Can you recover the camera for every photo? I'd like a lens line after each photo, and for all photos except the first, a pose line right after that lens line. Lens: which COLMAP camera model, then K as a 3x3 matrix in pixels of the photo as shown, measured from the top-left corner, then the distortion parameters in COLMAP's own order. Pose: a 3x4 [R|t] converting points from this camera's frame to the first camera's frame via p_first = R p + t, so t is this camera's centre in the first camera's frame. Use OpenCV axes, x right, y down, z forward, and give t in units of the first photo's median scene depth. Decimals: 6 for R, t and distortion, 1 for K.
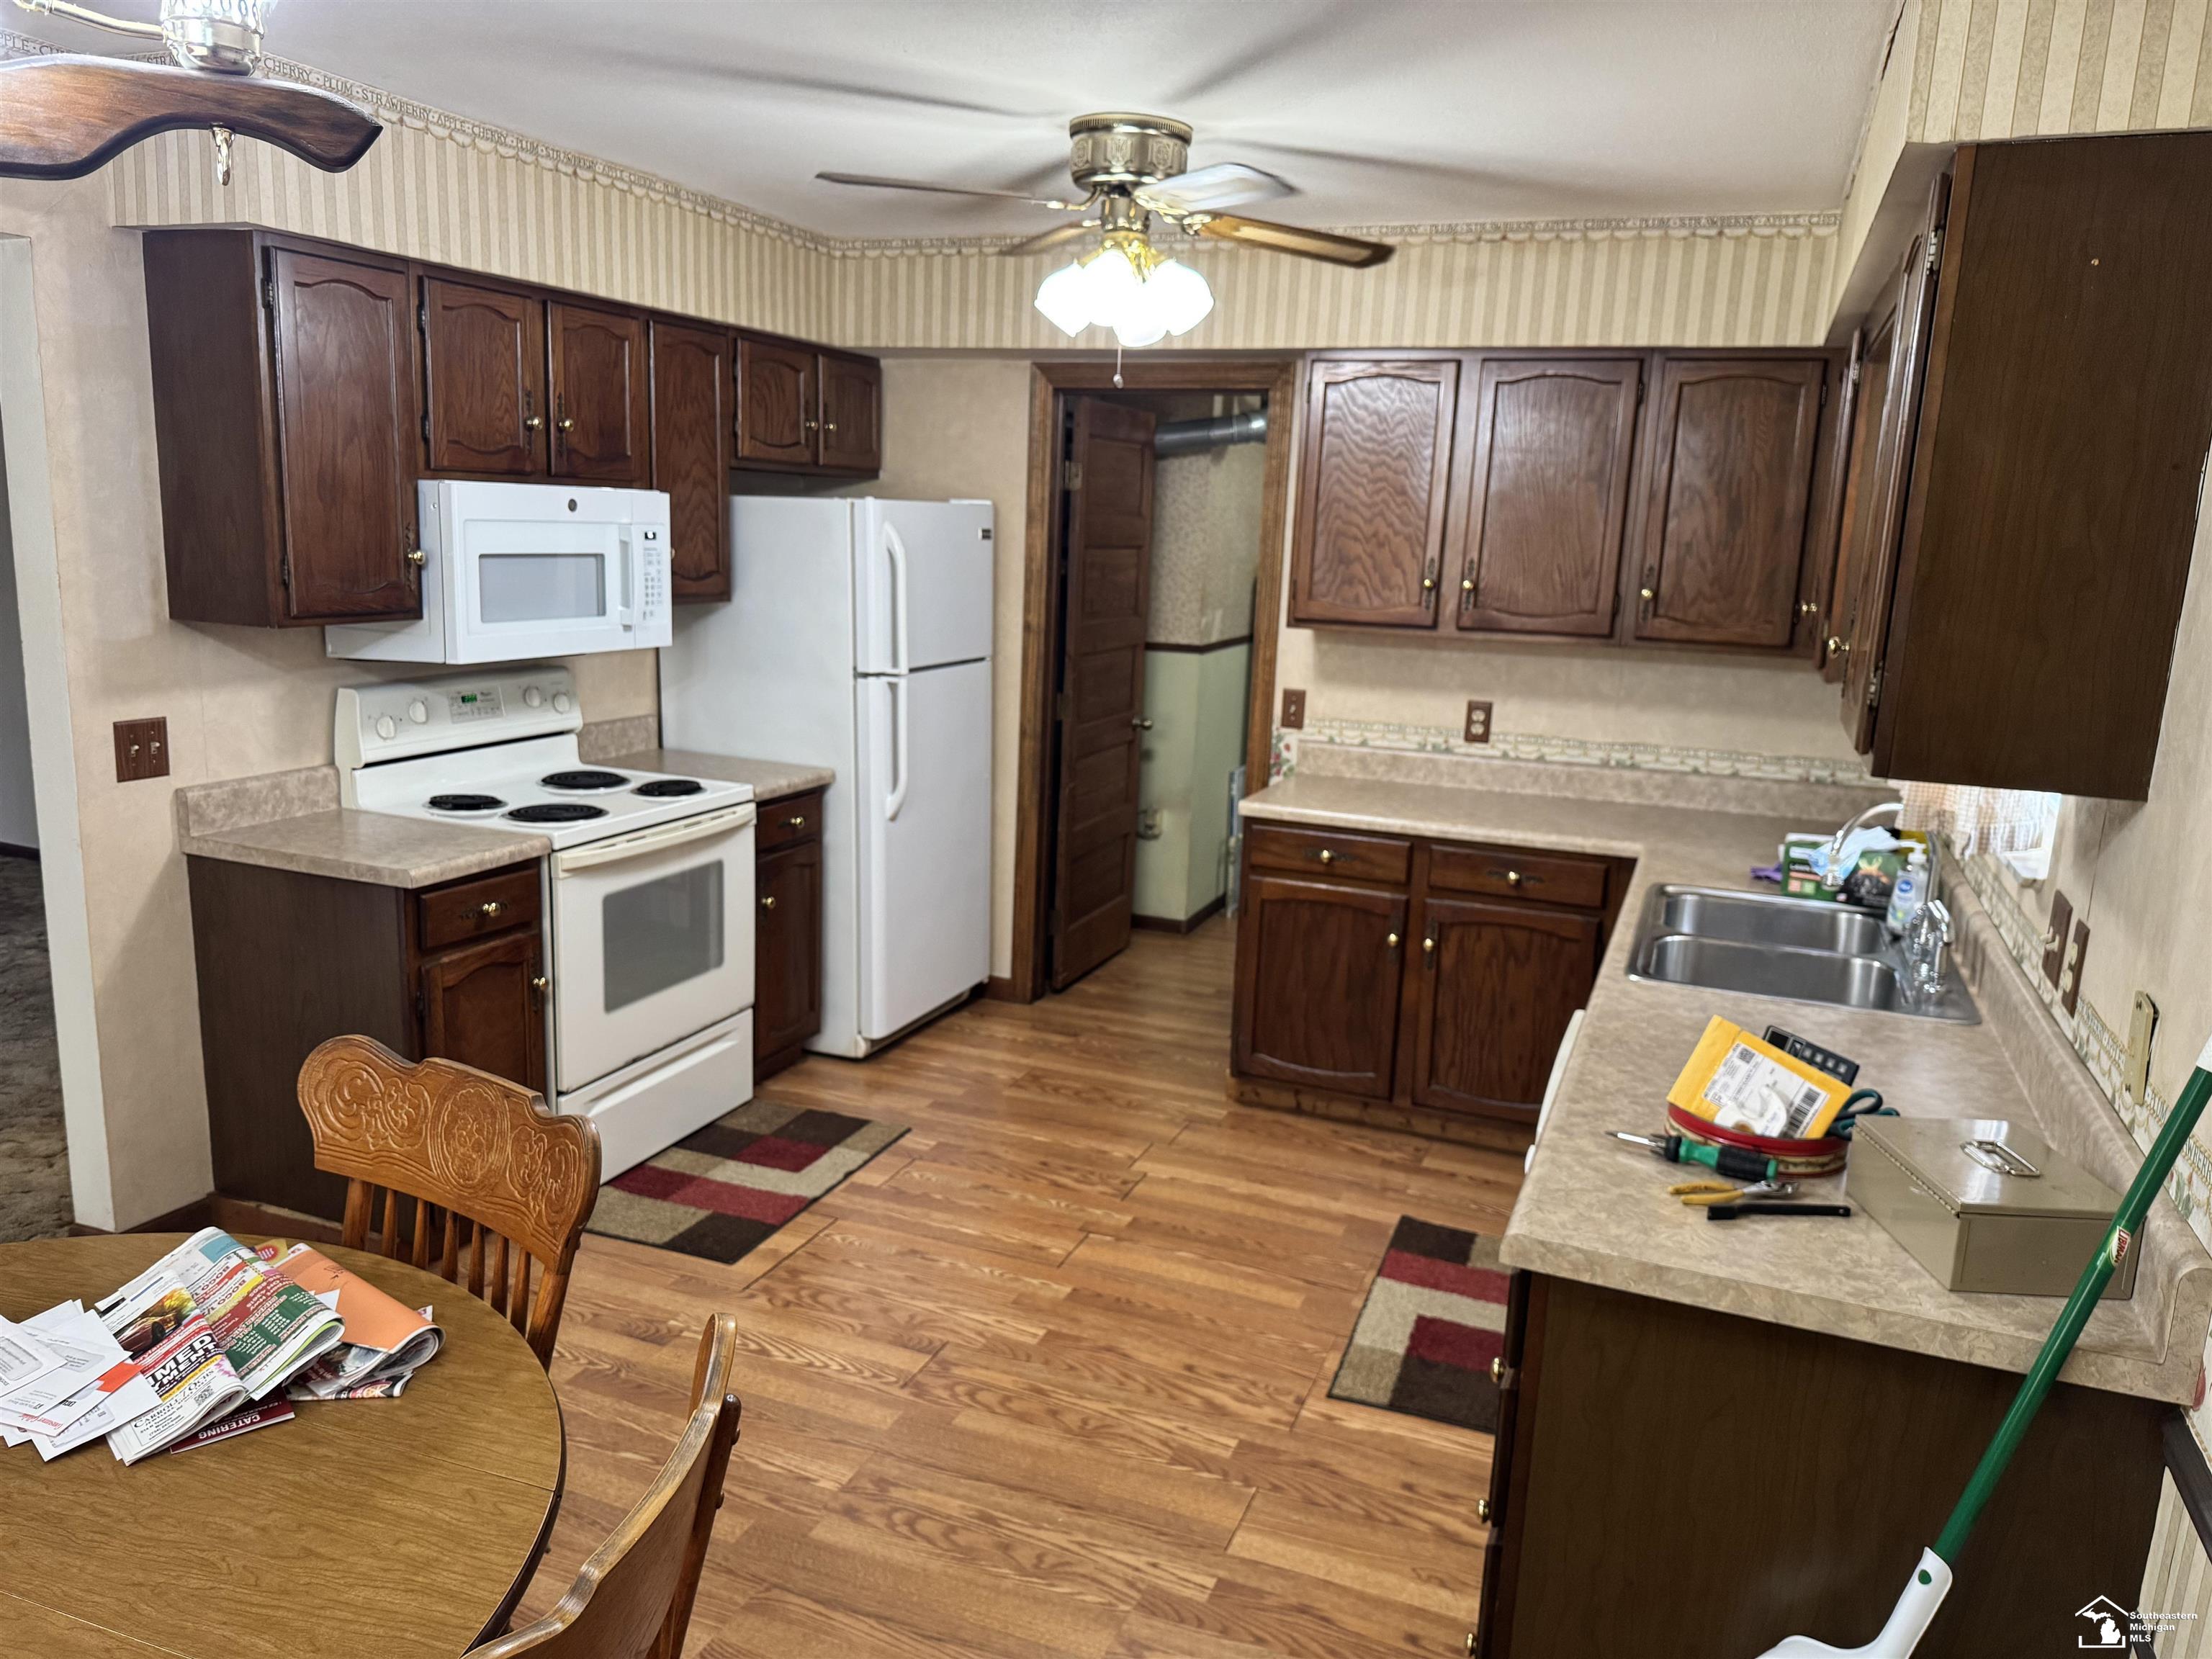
lens RADIAL K [[1527.9, 0, 1111.4], [0, 1527.9, 836.5], [0, 0, 1]] dist [0.093325, -0.124594]
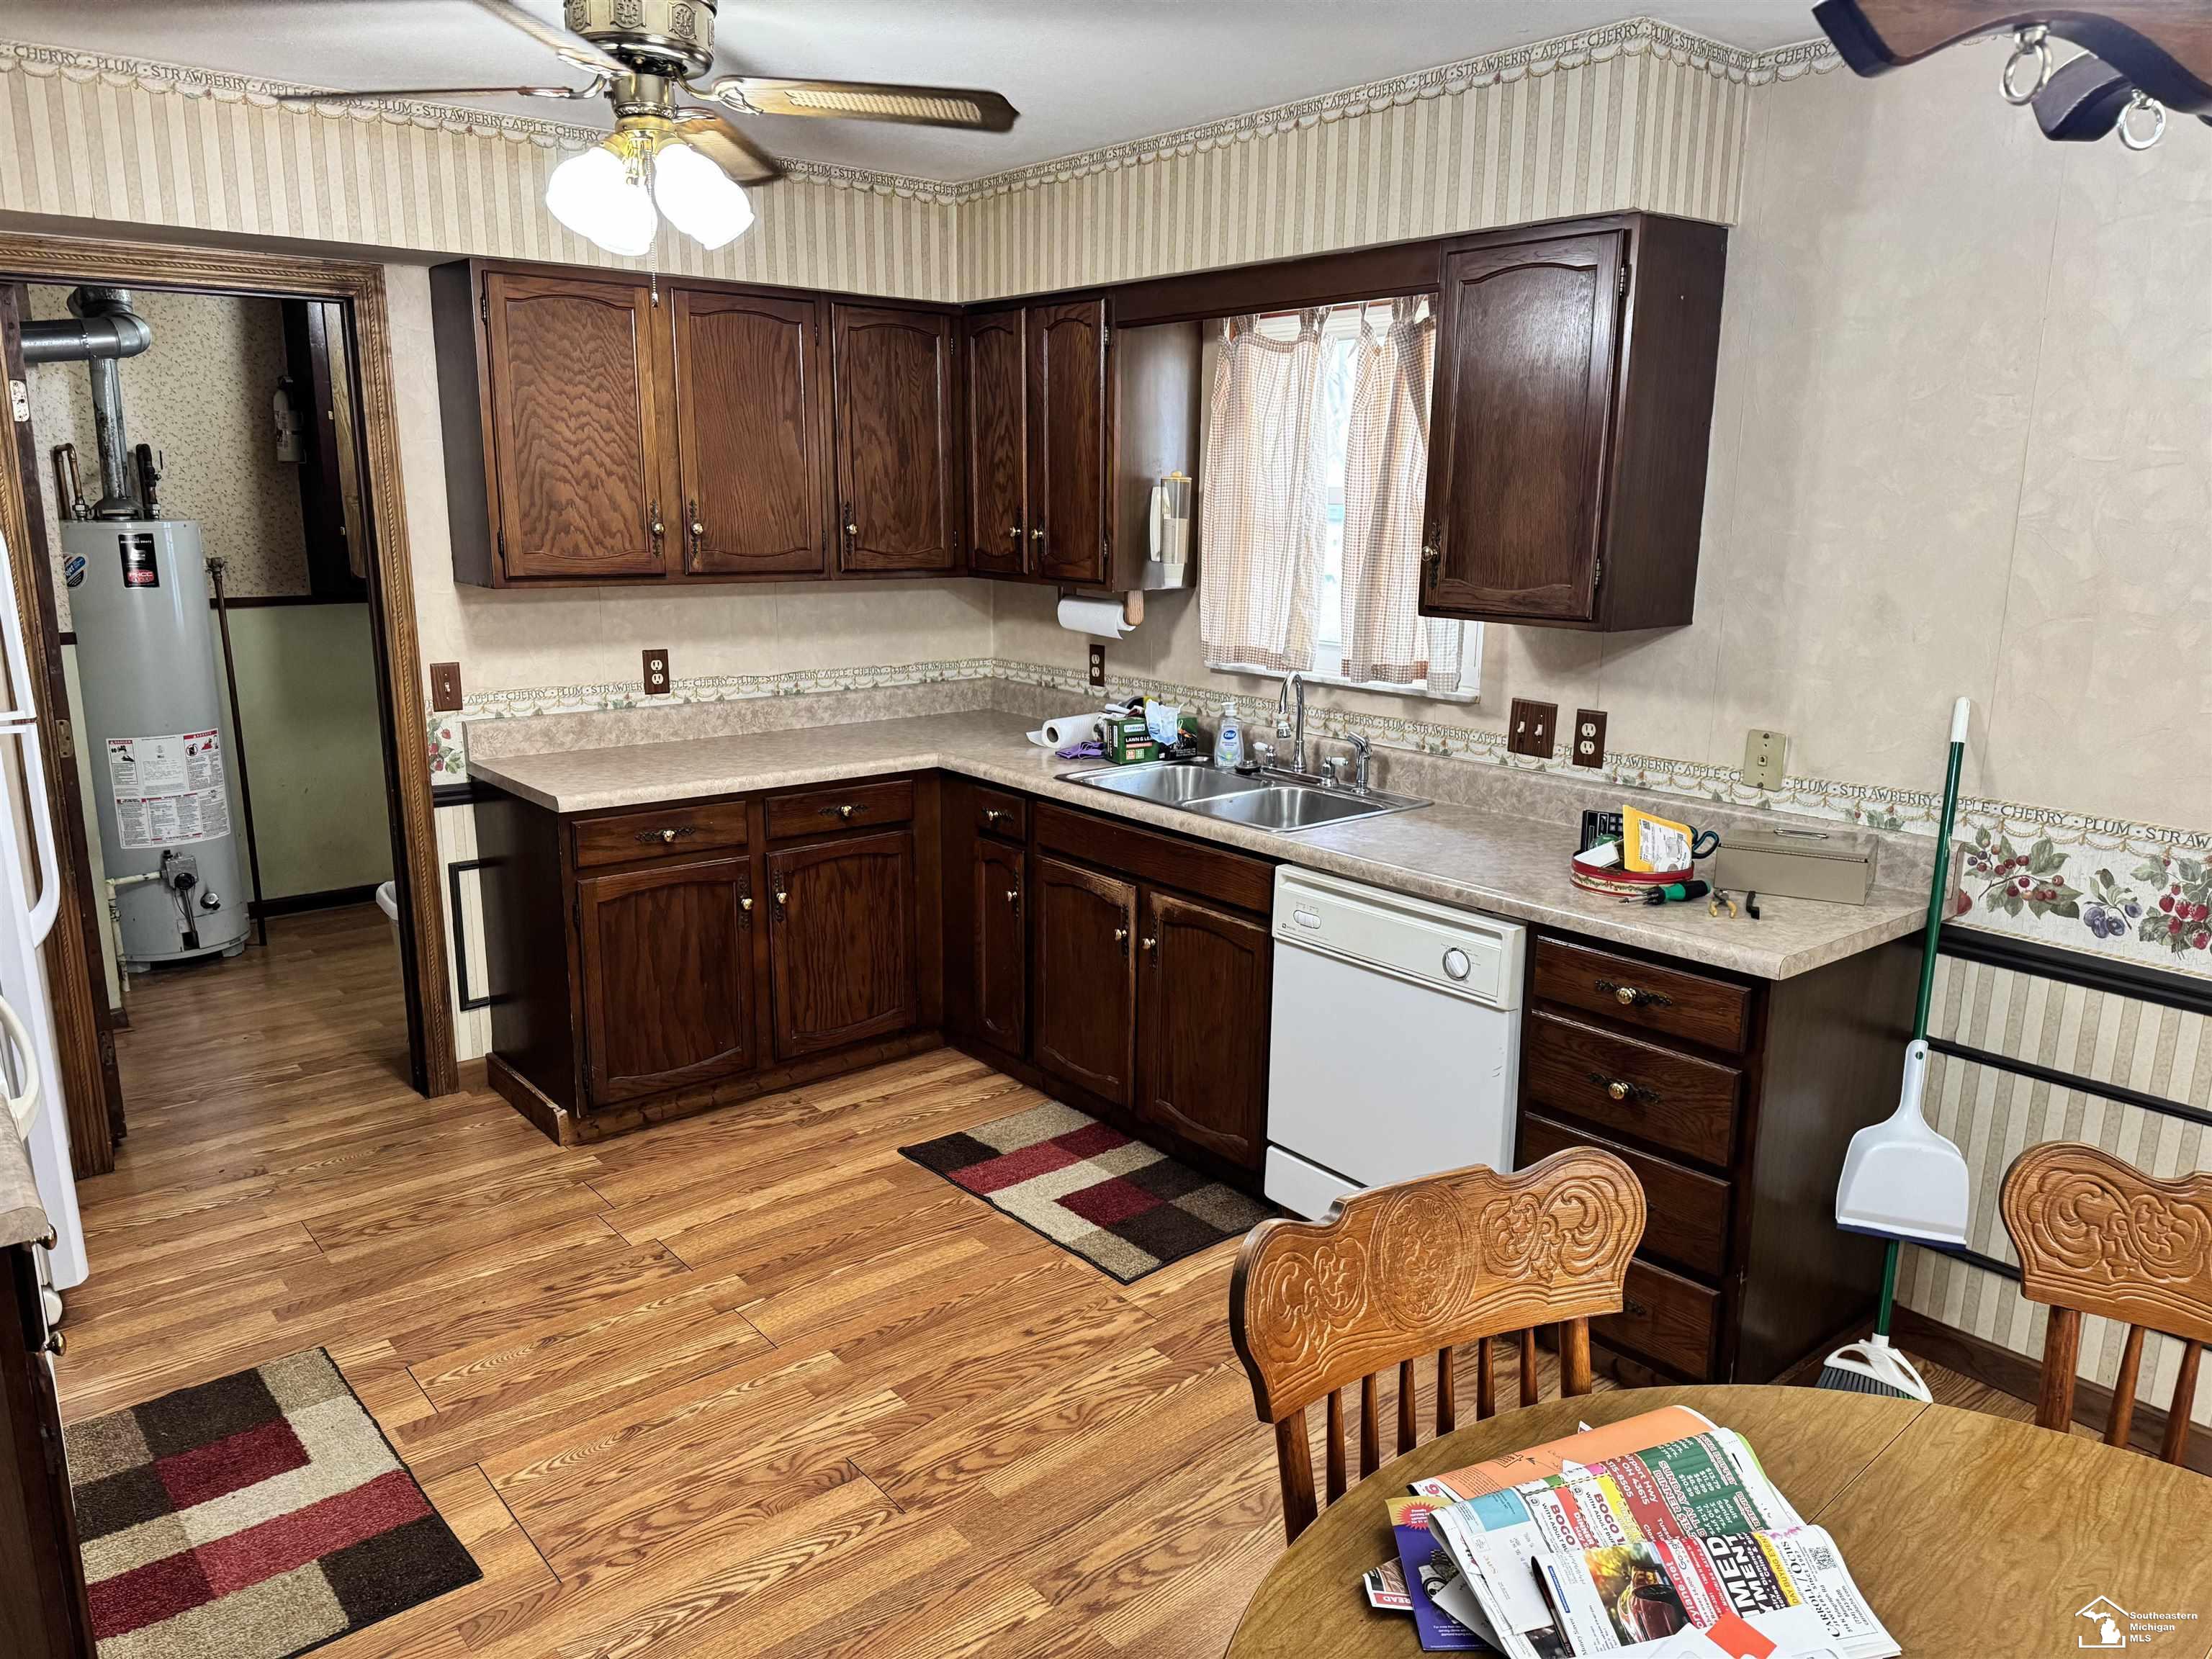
lens RADIAL K [[1527.9, 0, 1111.4], [0, 1527.9, 836.5], [0, 0, 1]] dist [0.093325, -0.124594]
pose [[0.479404, -0.226756, 0.847794, -0.490056], [0.182871, 0.970648, 0.156206, -0.078143], [-0.858330, 0.080151, 0.506799, 0.302689]]
